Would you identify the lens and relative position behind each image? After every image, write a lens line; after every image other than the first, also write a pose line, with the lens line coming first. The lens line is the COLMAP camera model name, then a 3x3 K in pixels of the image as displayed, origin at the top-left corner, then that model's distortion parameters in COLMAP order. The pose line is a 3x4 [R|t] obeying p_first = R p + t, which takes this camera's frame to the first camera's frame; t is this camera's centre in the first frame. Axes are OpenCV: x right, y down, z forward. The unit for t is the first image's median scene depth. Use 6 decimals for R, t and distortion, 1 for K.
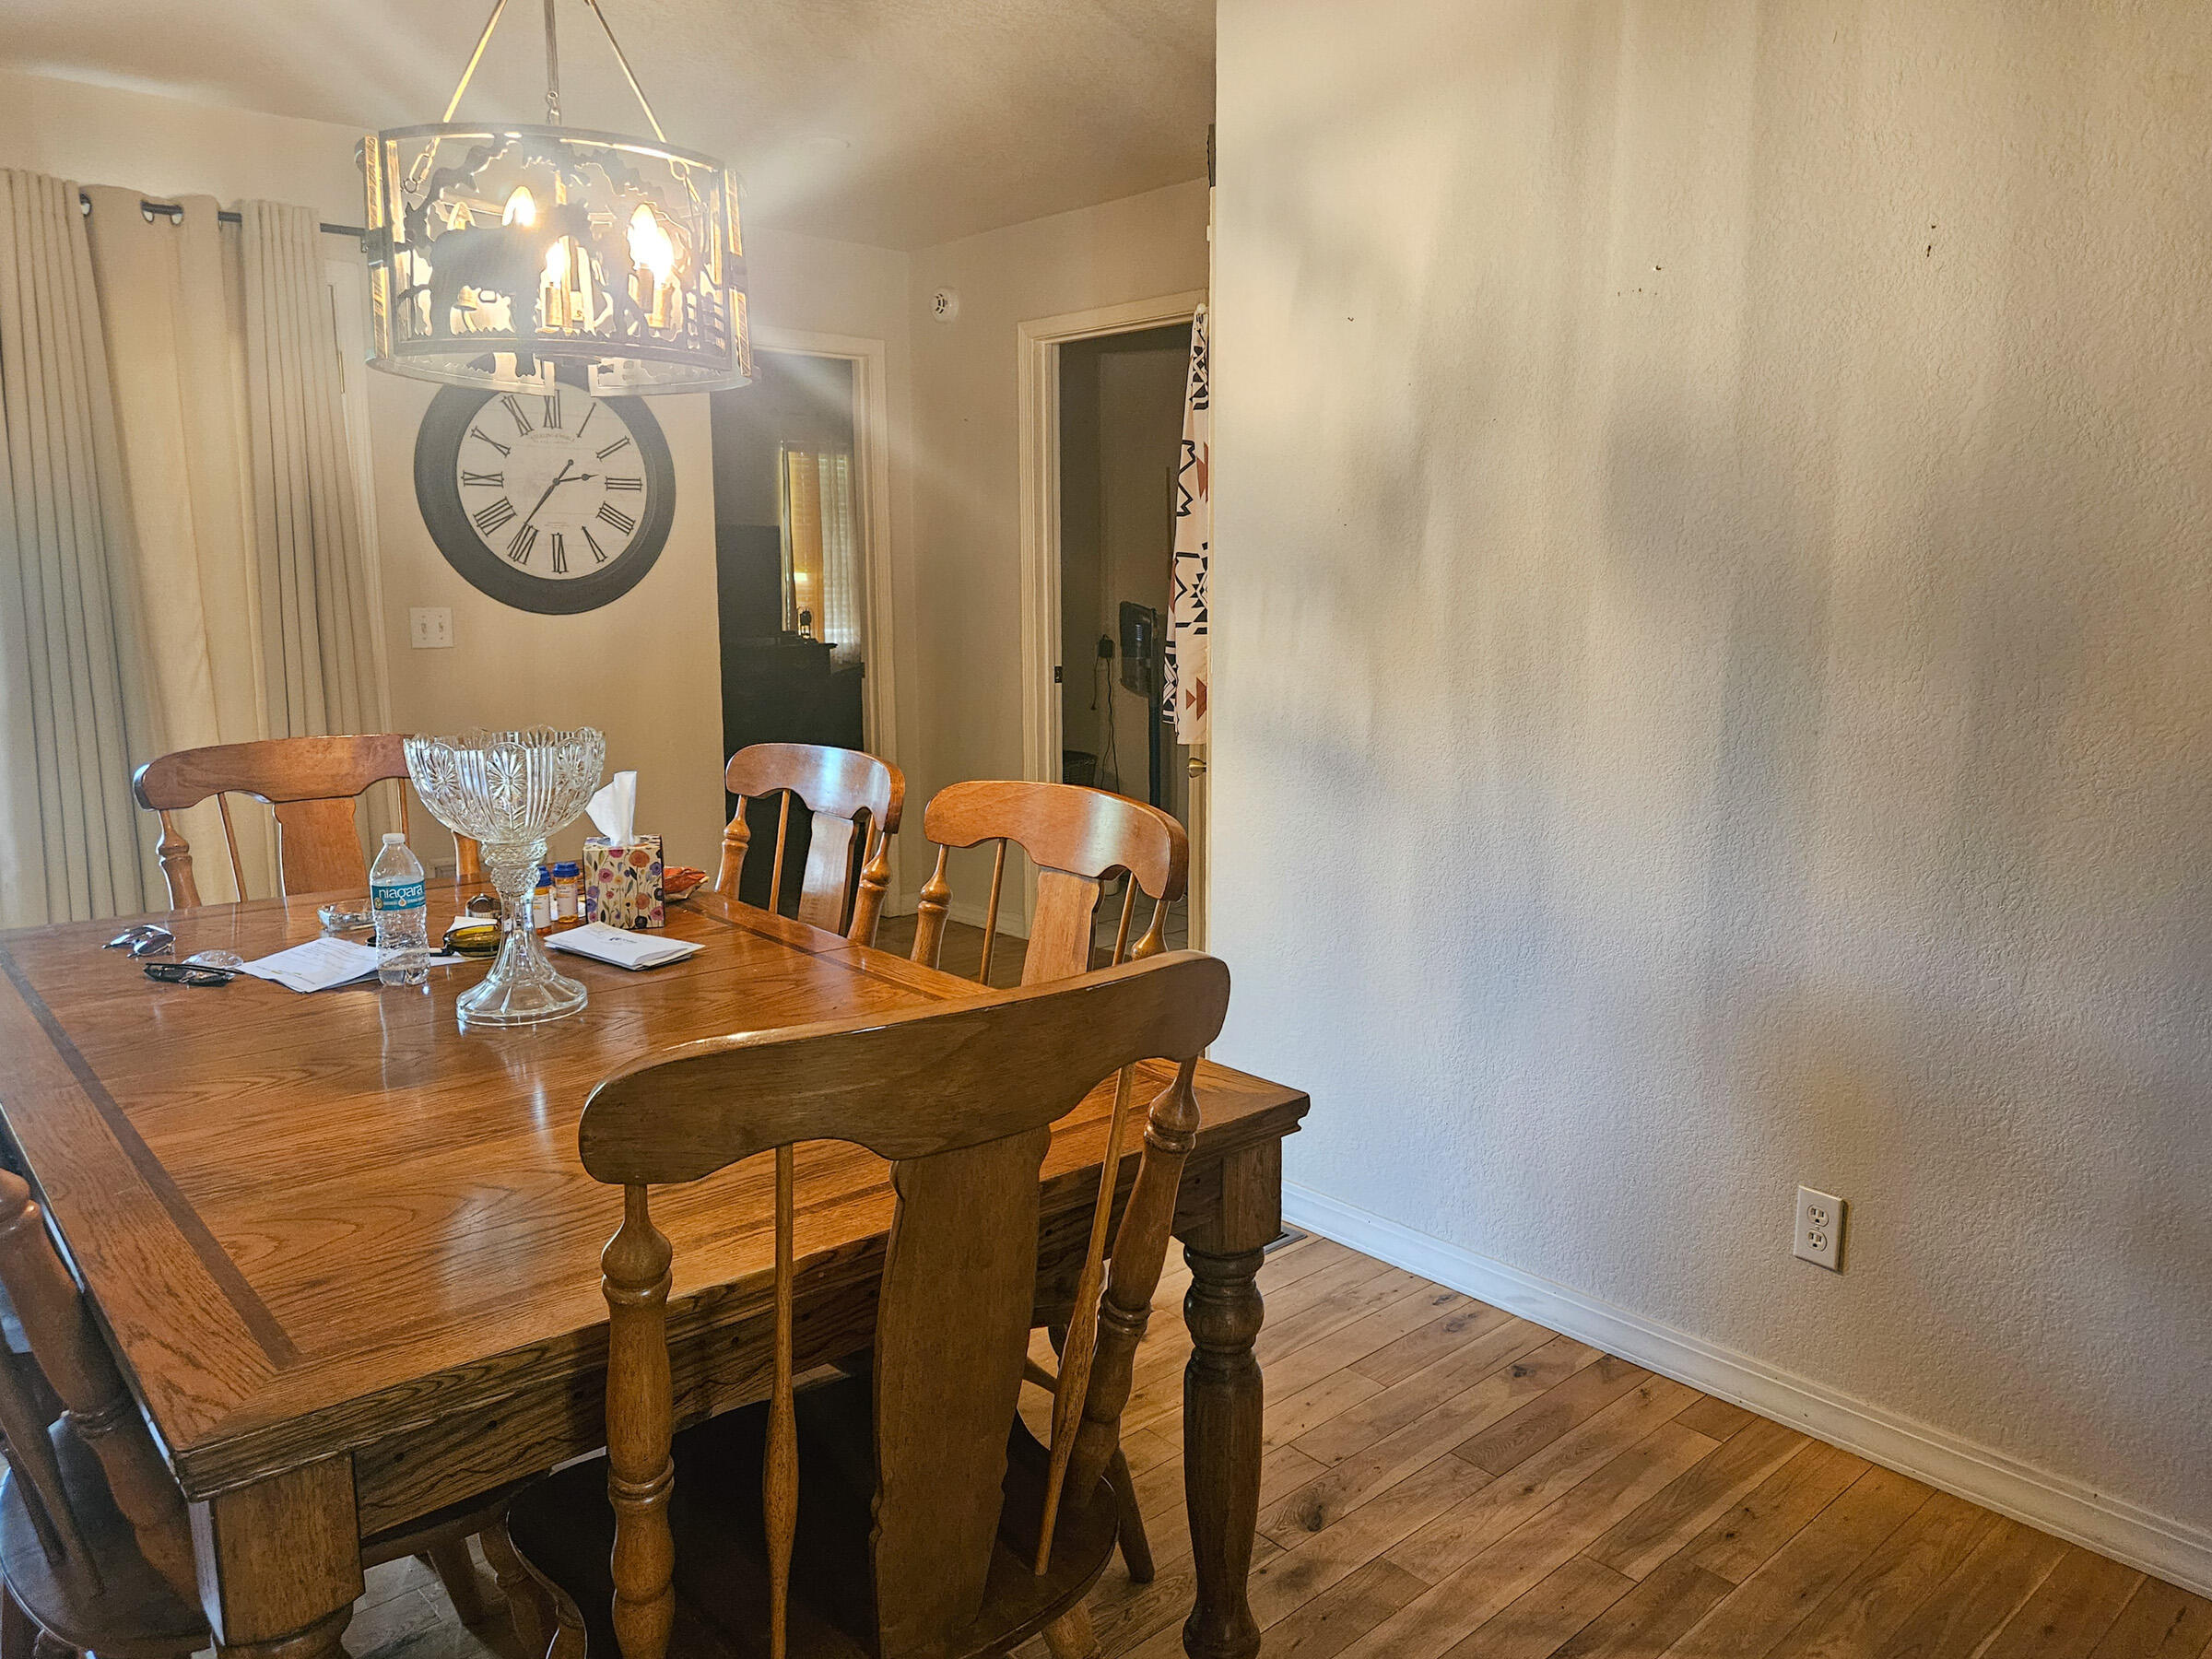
lens RADIAL K [[1552.9, 0, 1076.6], [0, 1552.9, 848.1], [0, 0, 1]] dist [0.031064, -0.029063]
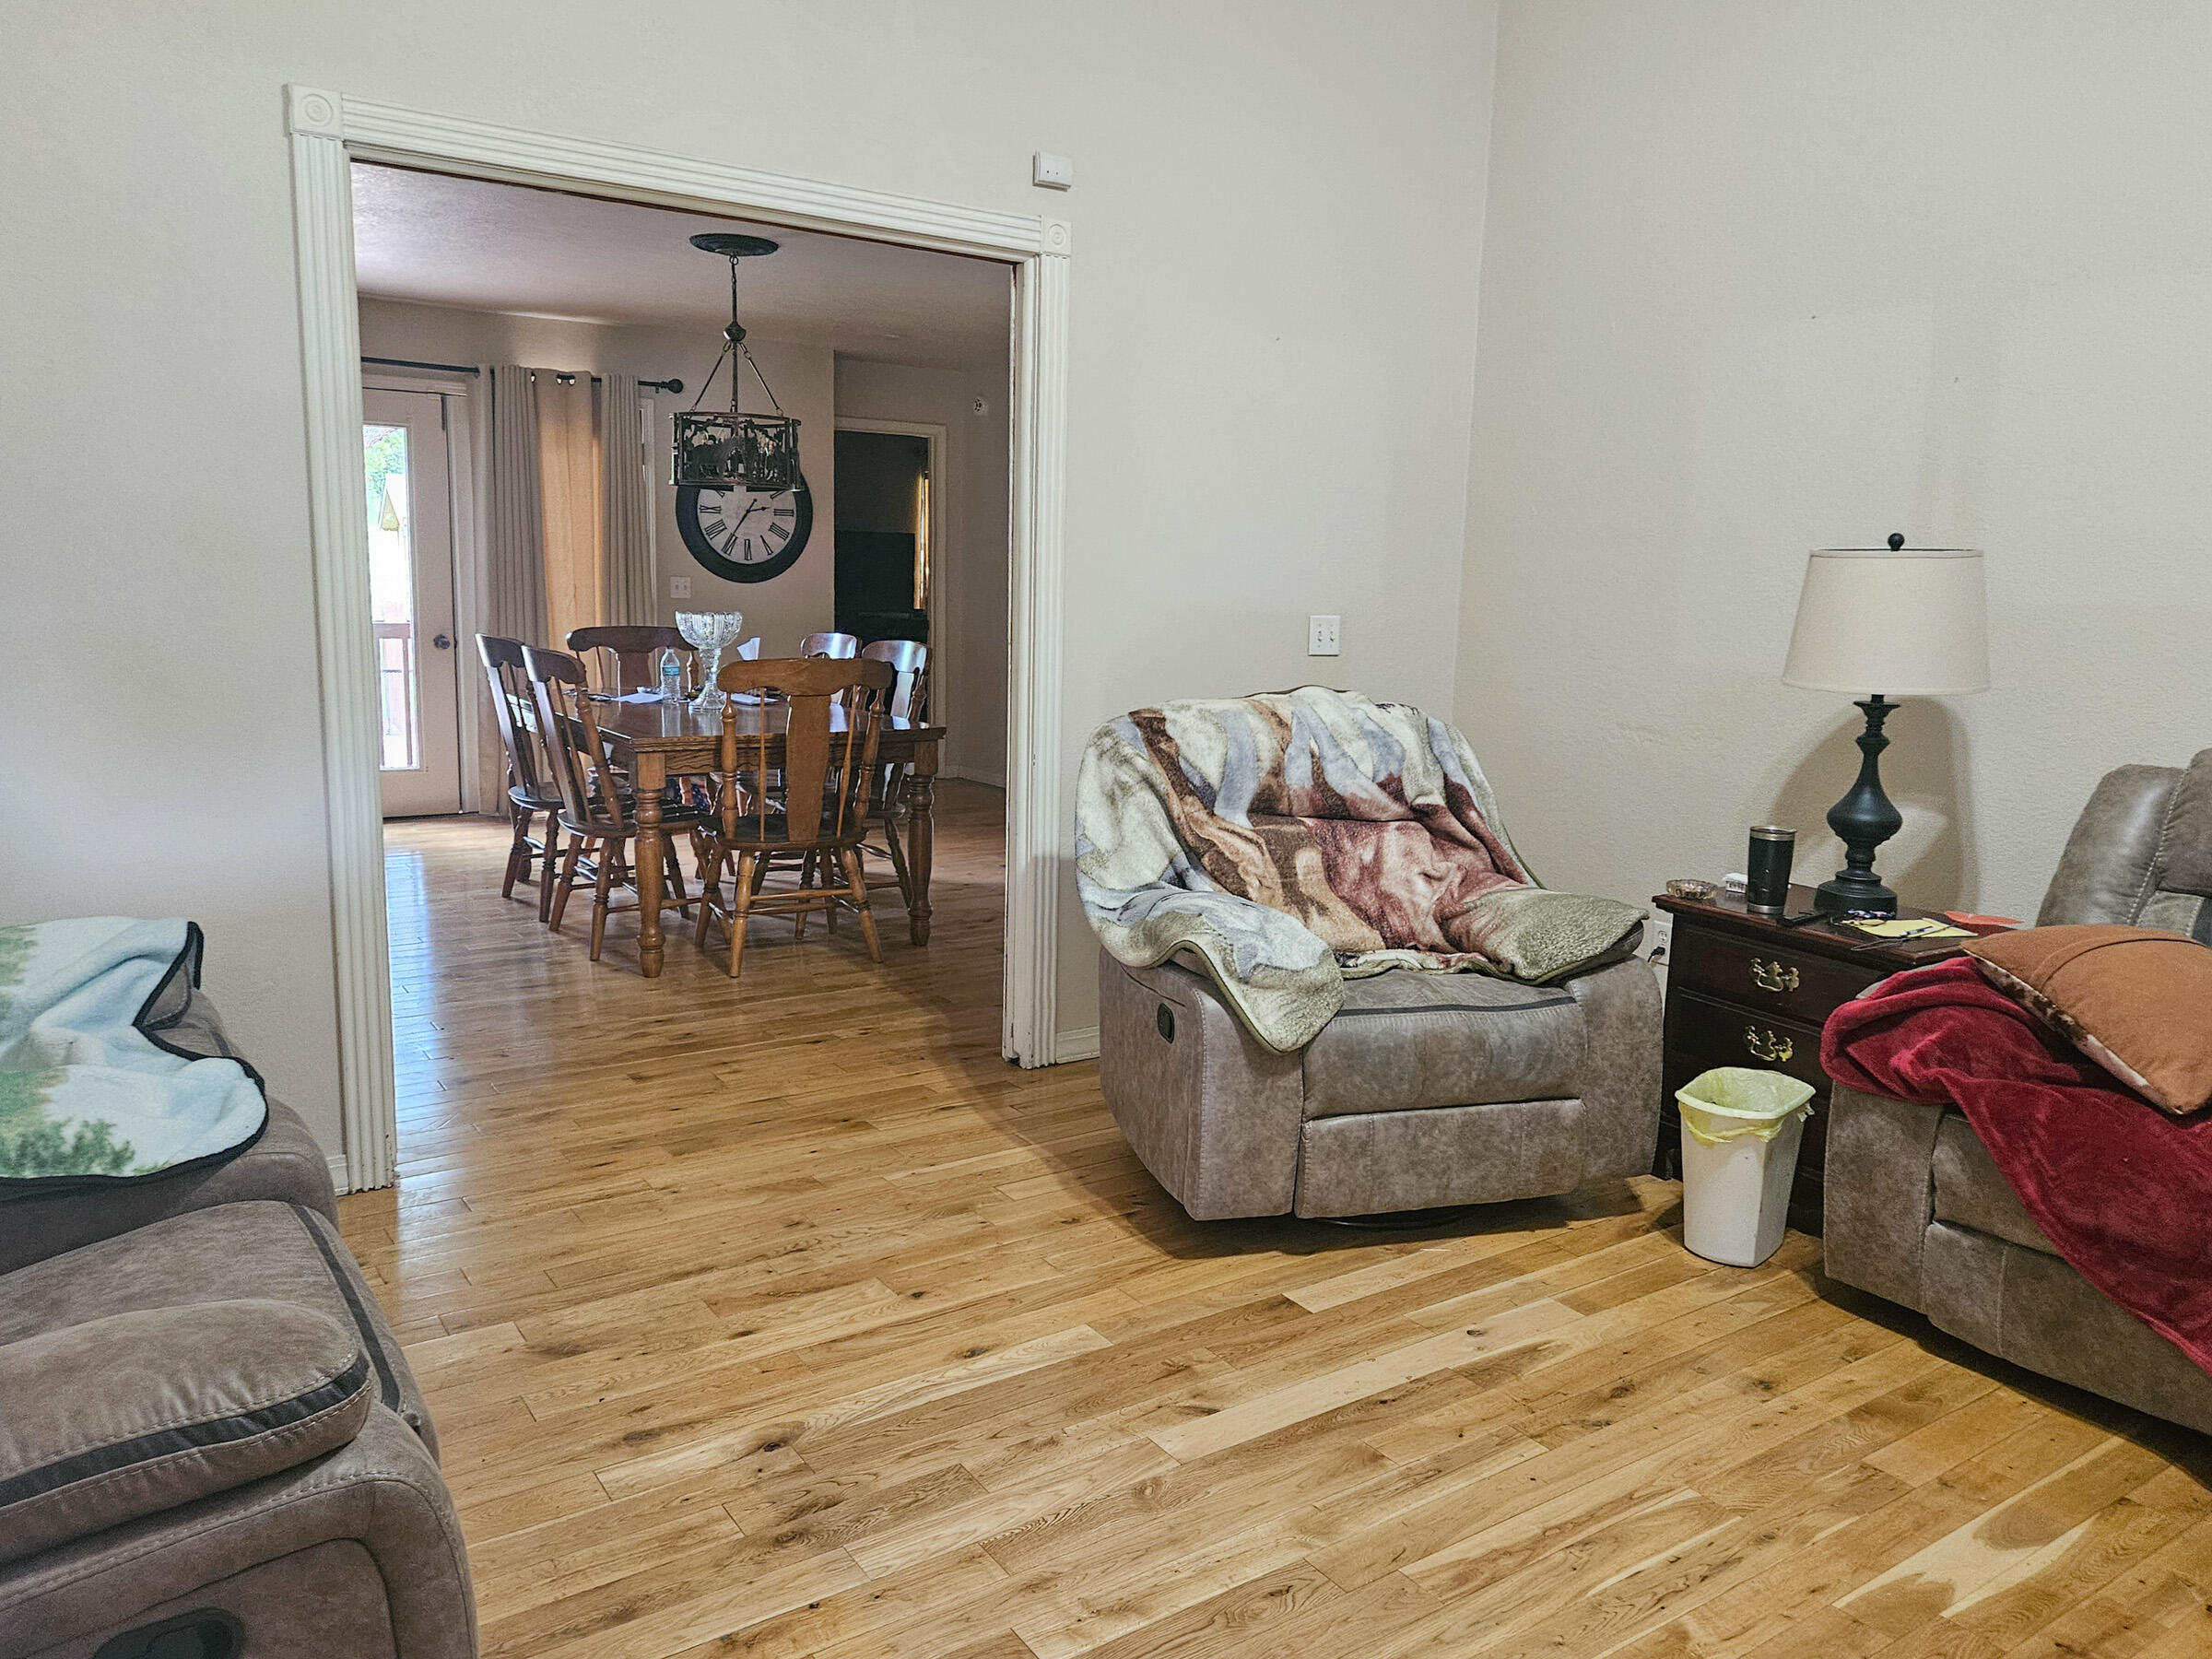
lens RADIAL K [[1552.9, 0, 1076.6], [0, 1552.9, 848.1], [0, 0, 1]] dist [0.031064, -0.029063]
pose [[0.990328, 0.043246, -0.131838, 0.360949], [-0.044071, 0.999023, -0.003344, 0.177947], [0.131564, 0.009122, 0.991266, -0.898412]]
